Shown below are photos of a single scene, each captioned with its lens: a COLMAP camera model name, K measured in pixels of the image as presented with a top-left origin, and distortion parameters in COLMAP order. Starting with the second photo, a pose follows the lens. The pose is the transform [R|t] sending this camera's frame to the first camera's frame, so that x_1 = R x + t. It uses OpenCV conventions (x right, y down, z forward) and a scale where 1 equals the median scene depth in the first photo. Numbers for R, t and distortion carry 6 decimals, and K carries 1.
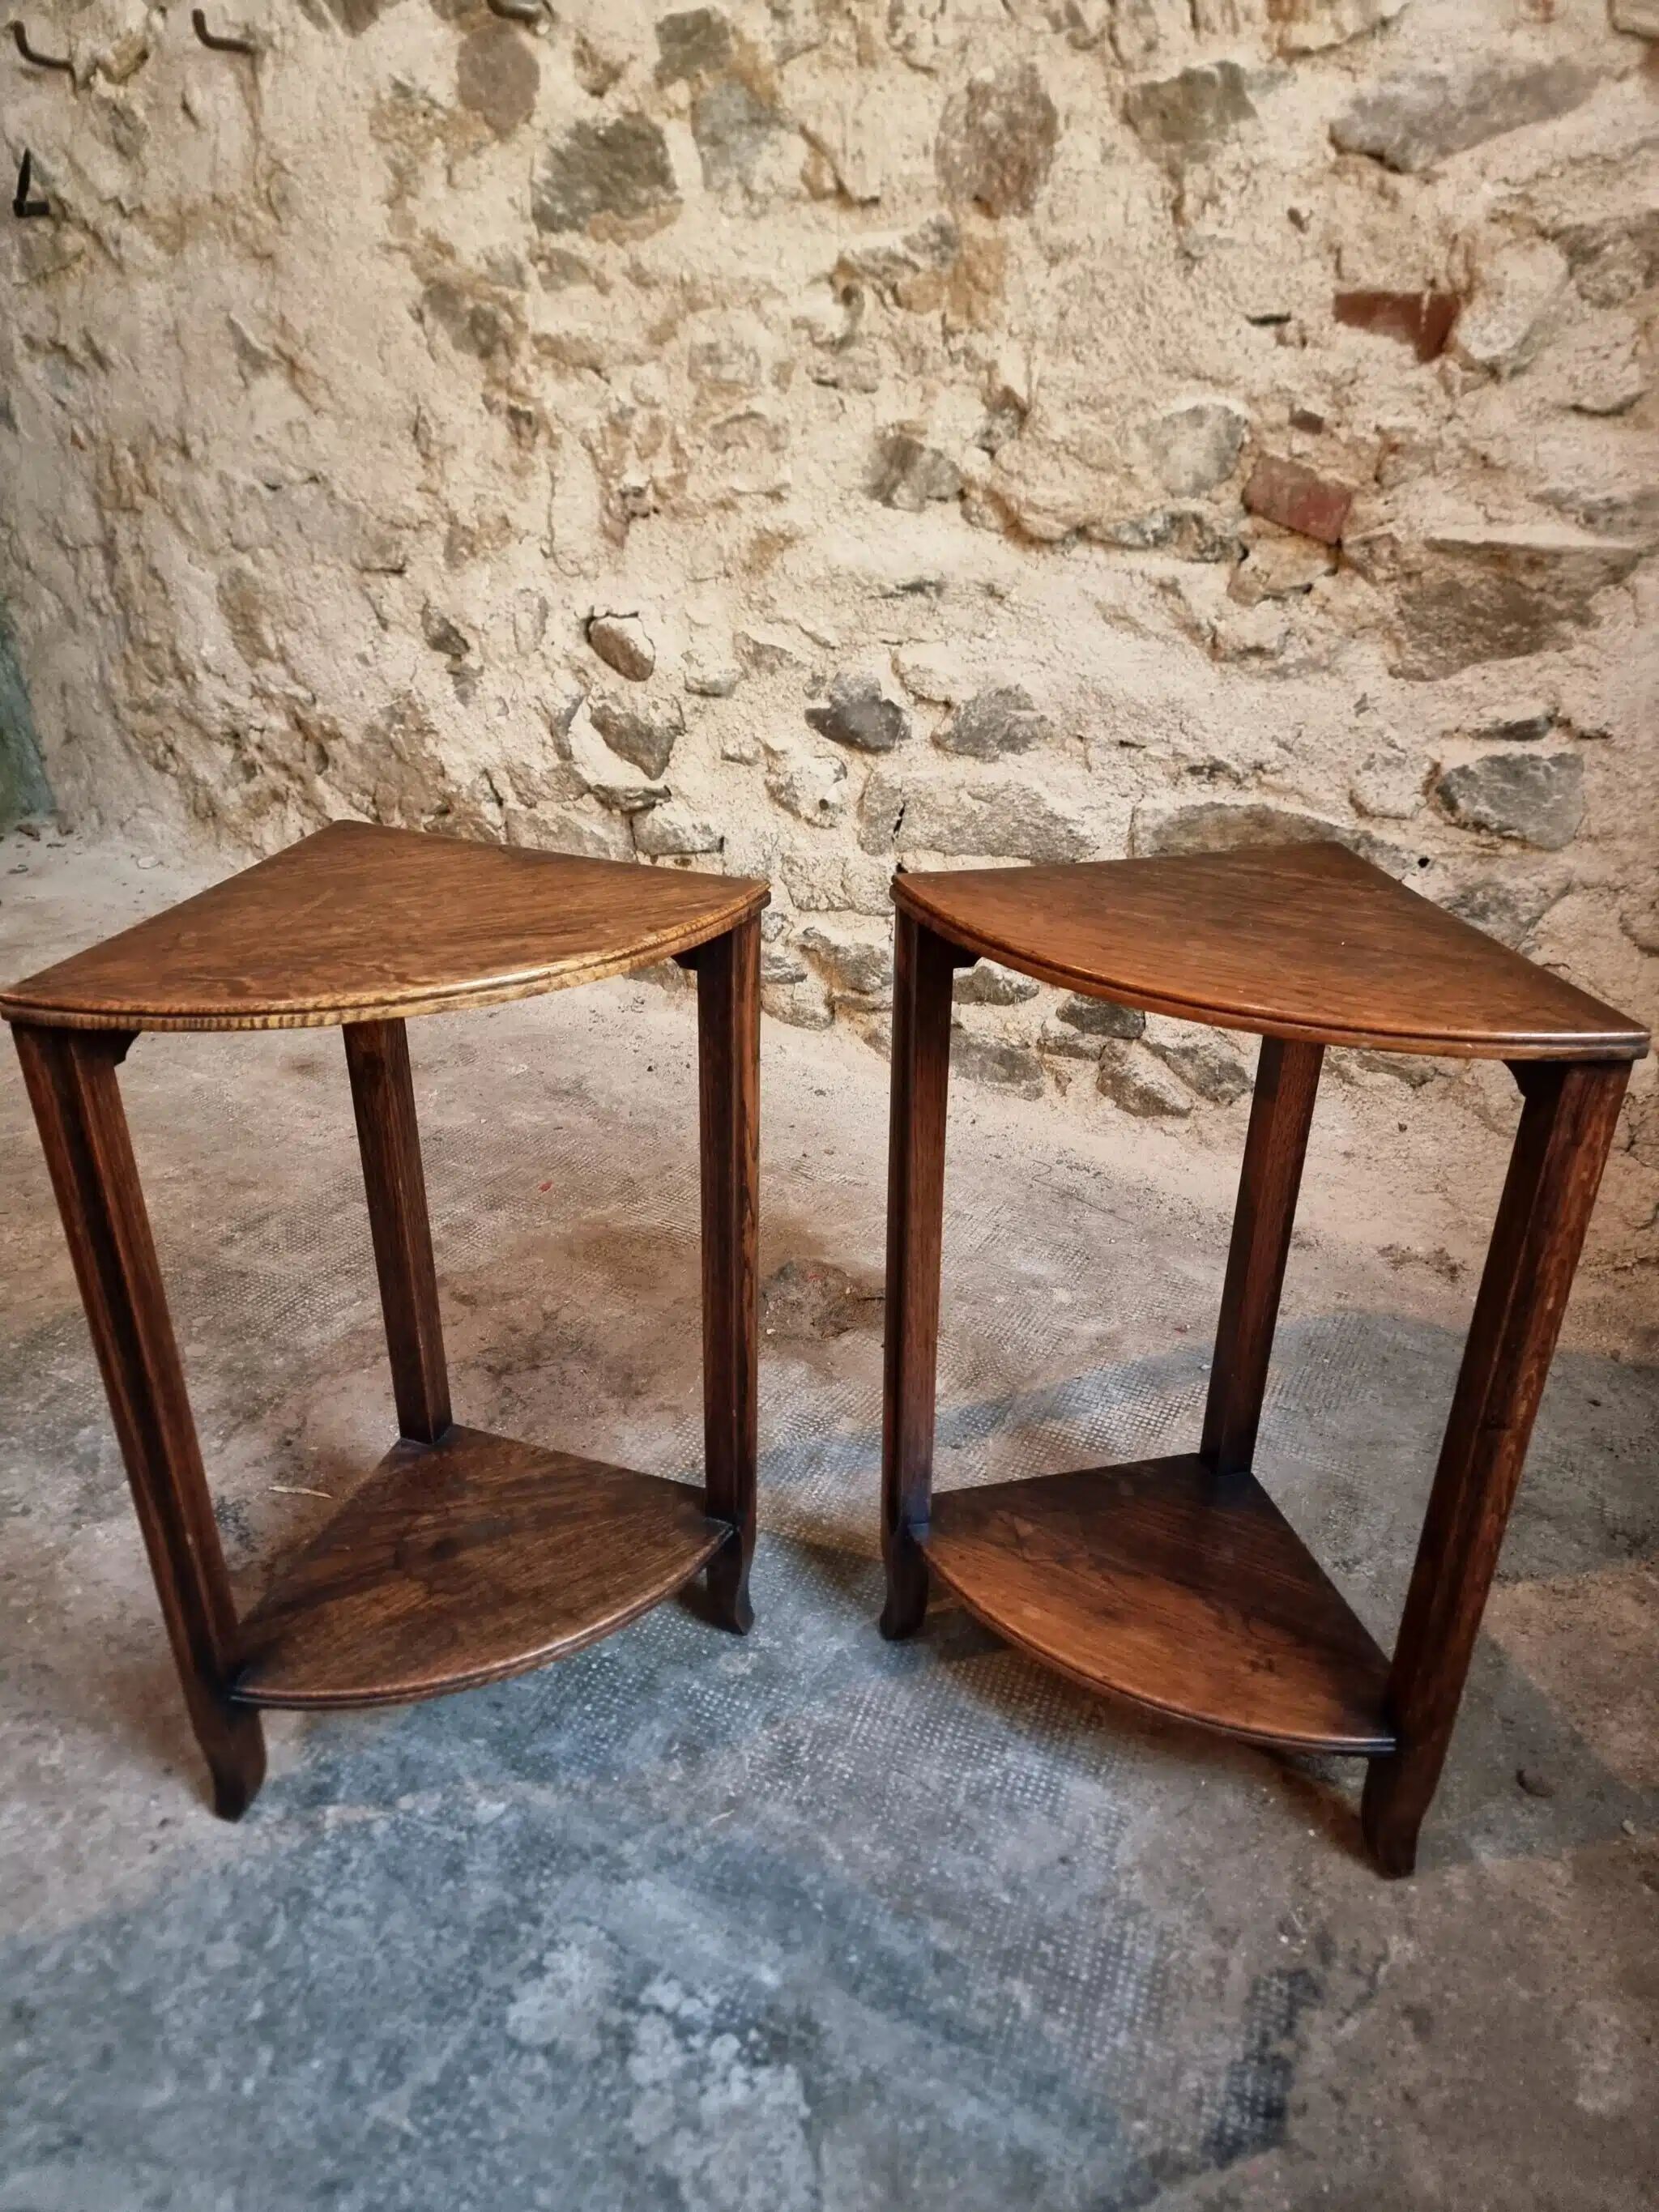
lens RADIAL K [[1523.1, 0, 799.5], [0, 1523.1, 1129.2], [0, 0, 1]] dist [0.066416, -0.060263]
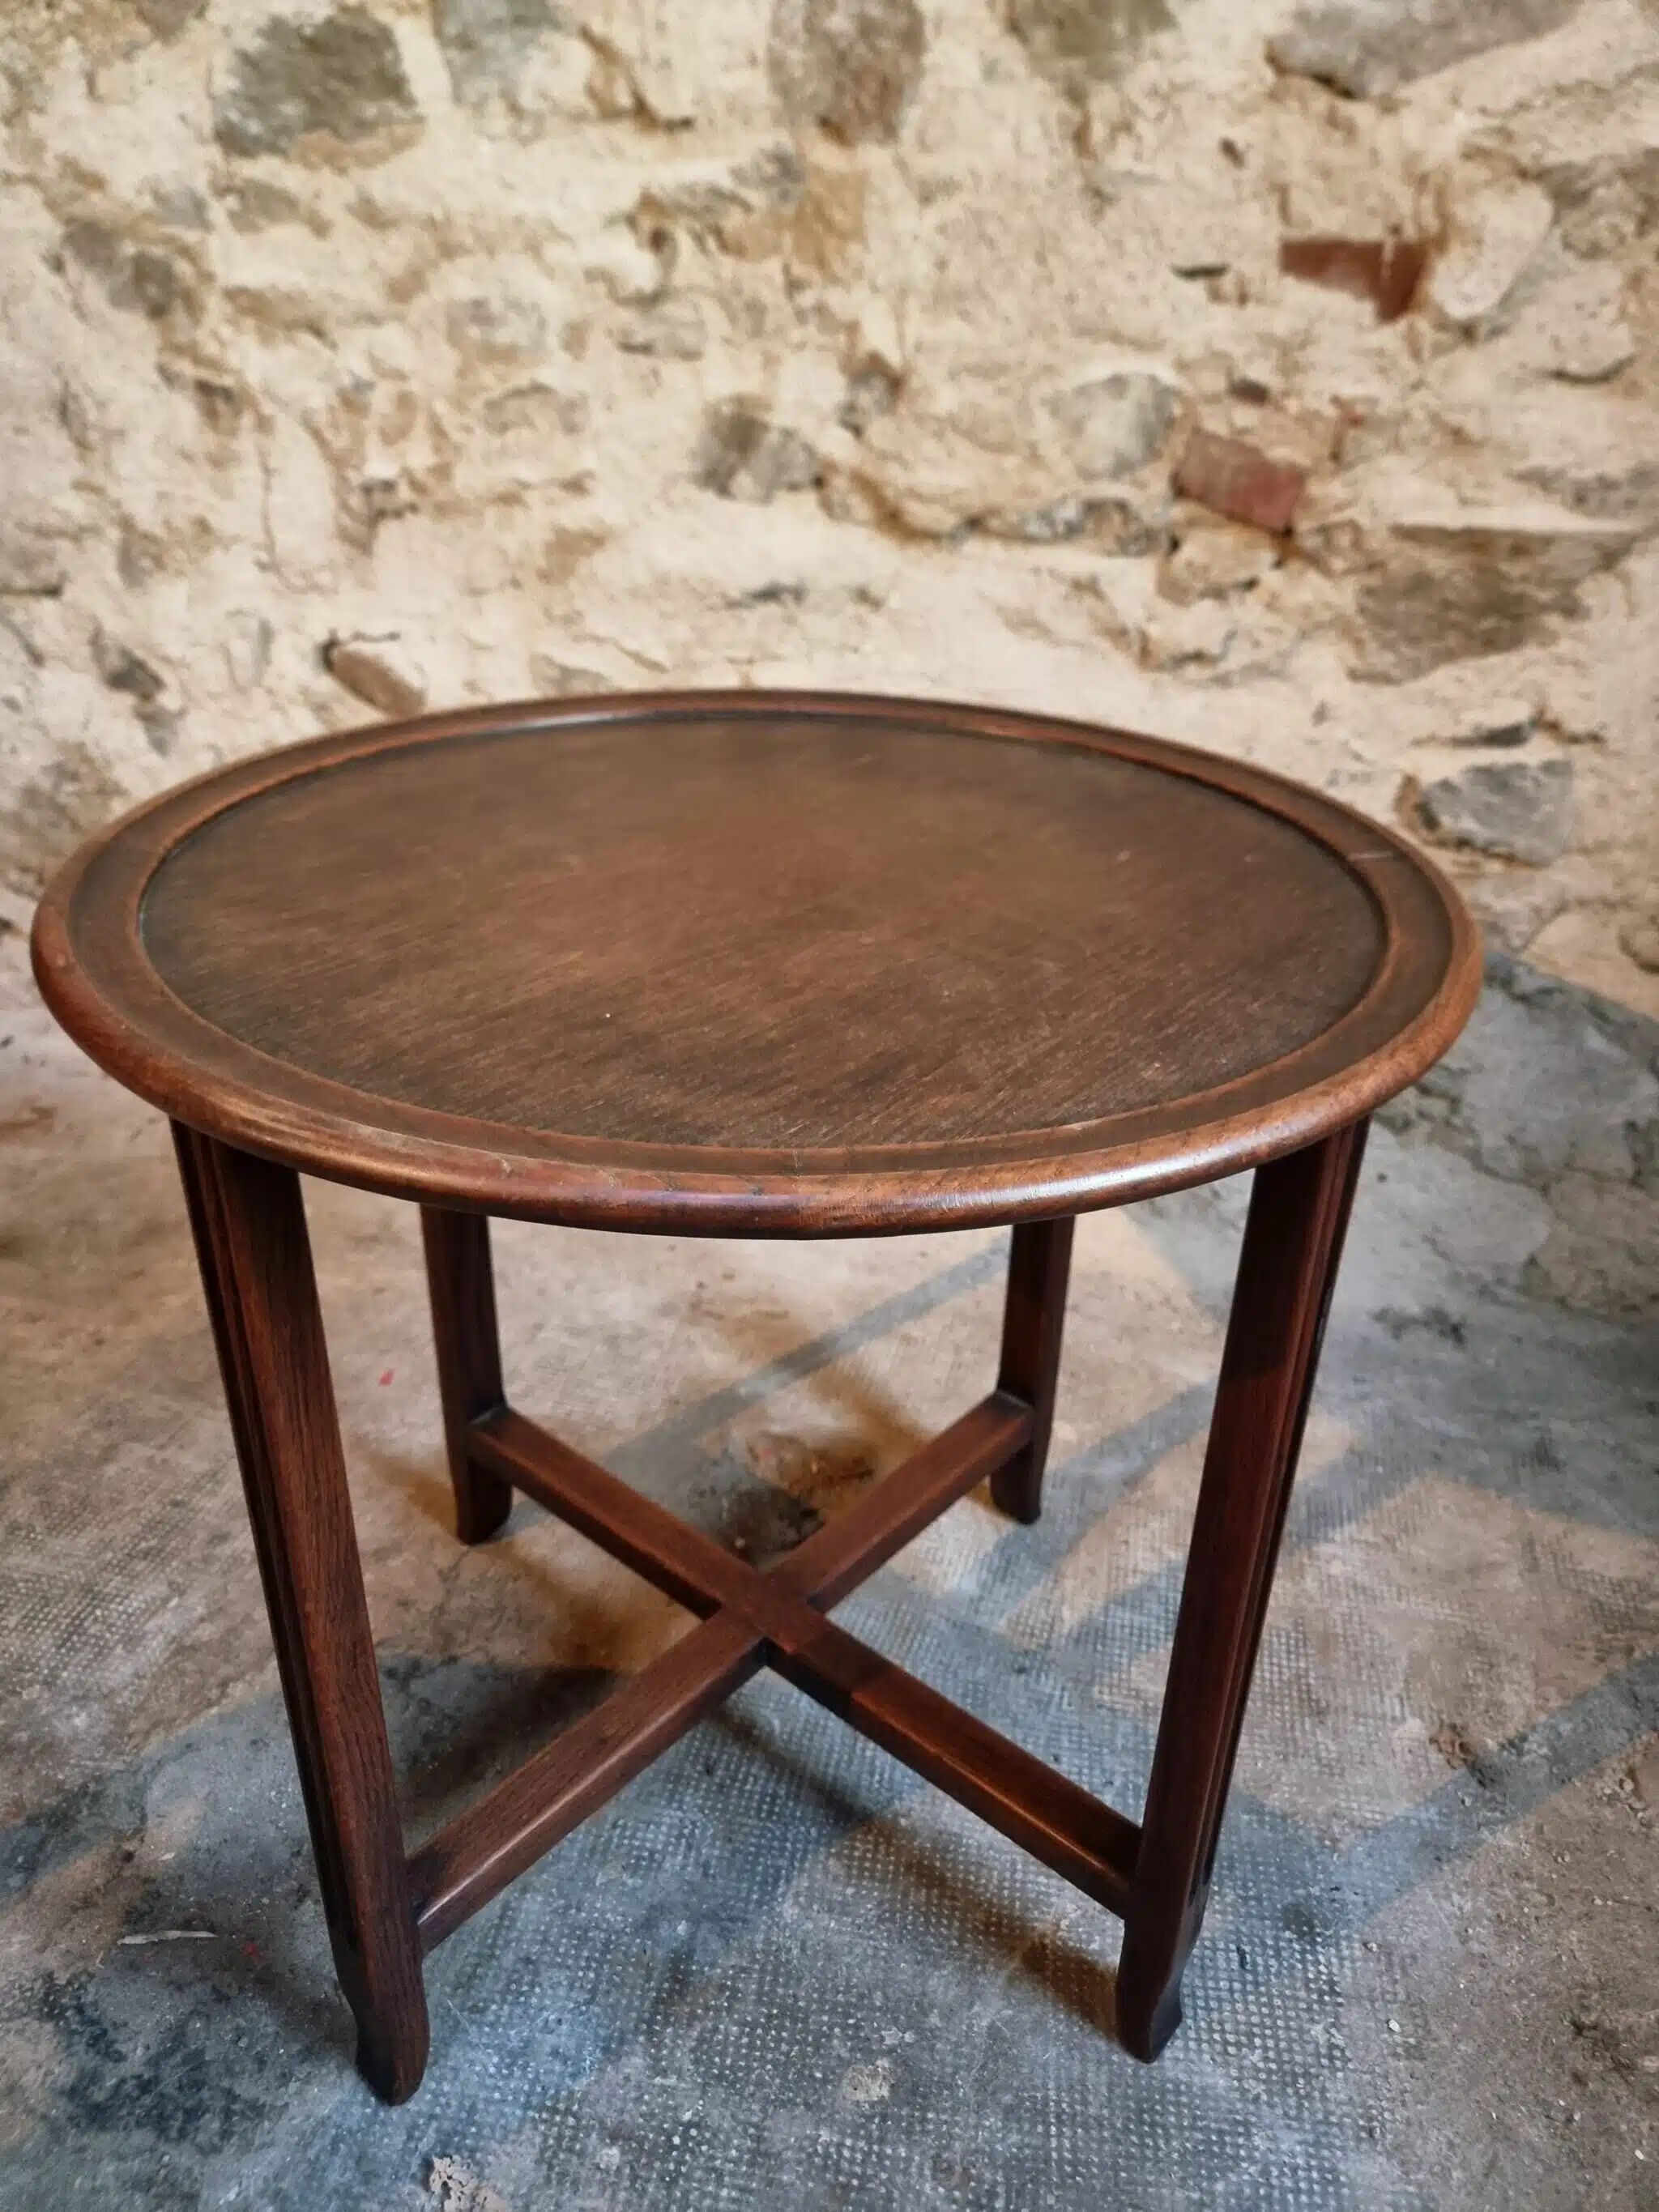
lens RADIAL K [[1547.1, 0, 829.5], [0, 1547.1, 1117.5], [0, 0, 1]] dist [0.045960, -0.048566]
pose [[0.966467, -0.114706, 0.229749, -0.125986], [0.114461, 0.993323, 0.014438, -0.087383], [-0.229871, 0.012344, 0.973143, 0.194961]]
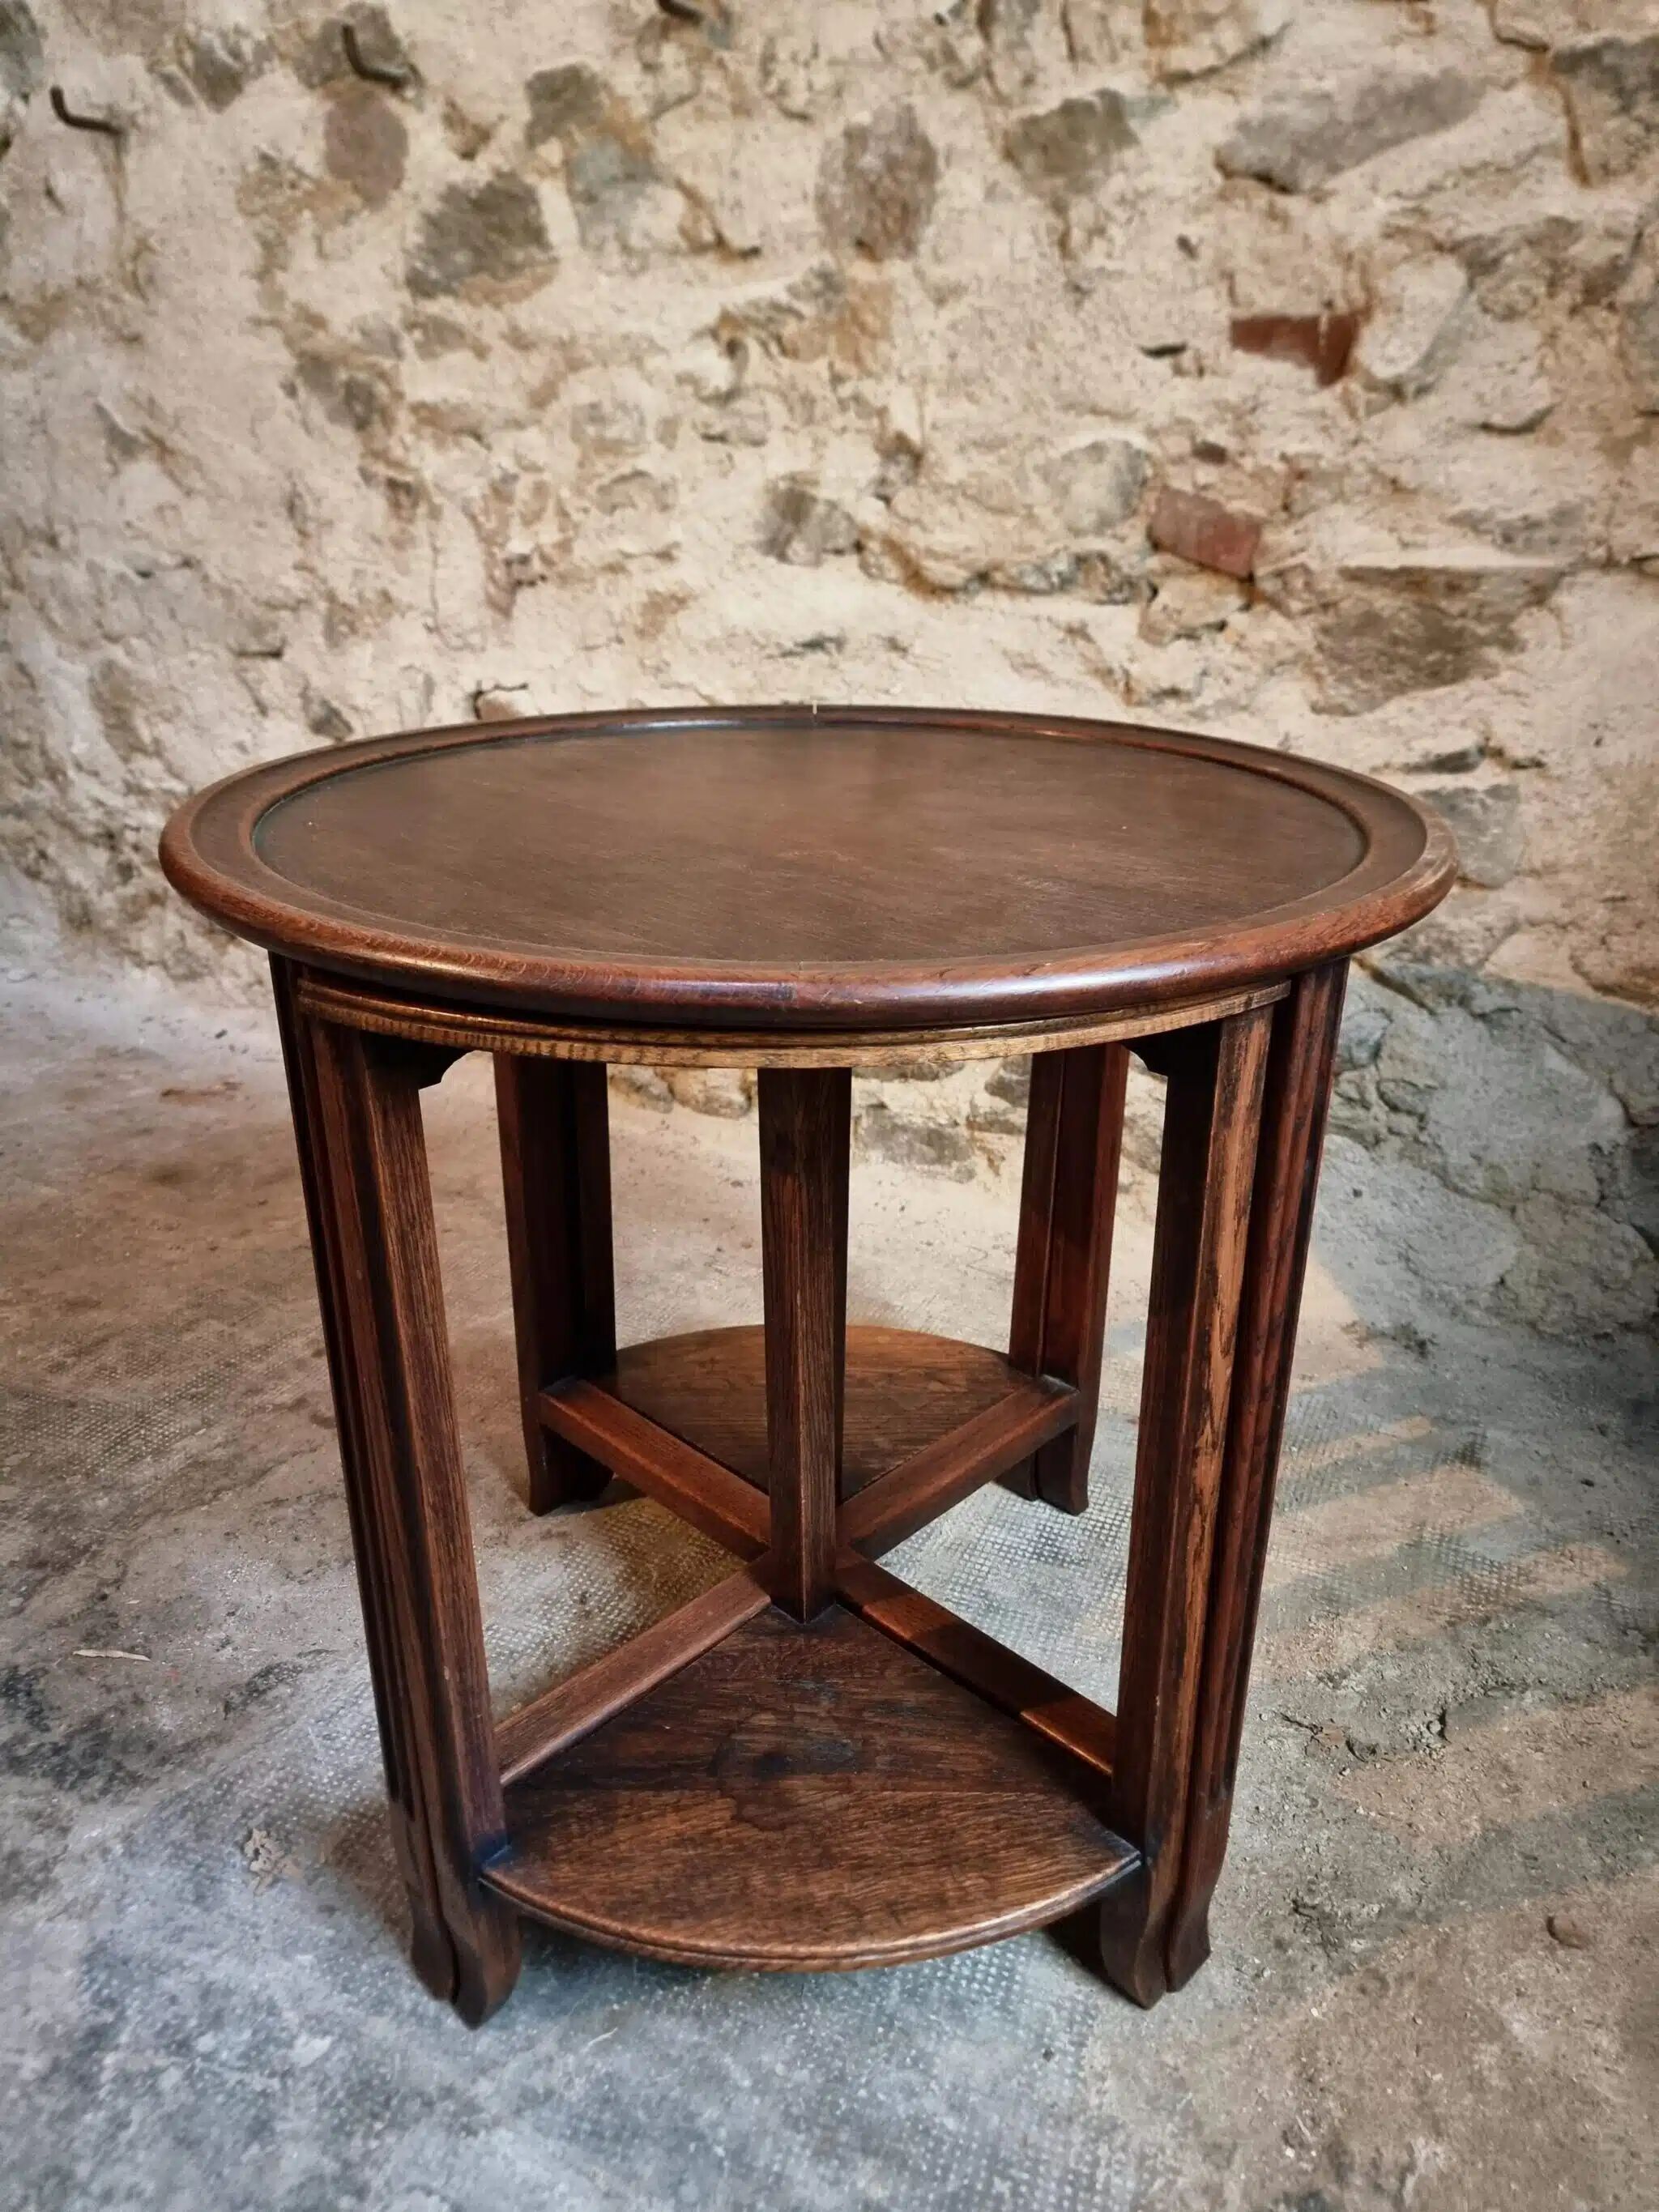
lens RADIAL K [[1532.7, 0, 825.2], [0, 1532.7, 1114.2], [0, 0, 1]] dist [0.055982, -0.051761]
pose [[0.998232, -0.031098, 0.050650, 0.026228], [0.035723, 0.995012, -0.093144, 0.027372], [-0.047501, 0.094789, 0.994363, 0.086539]]
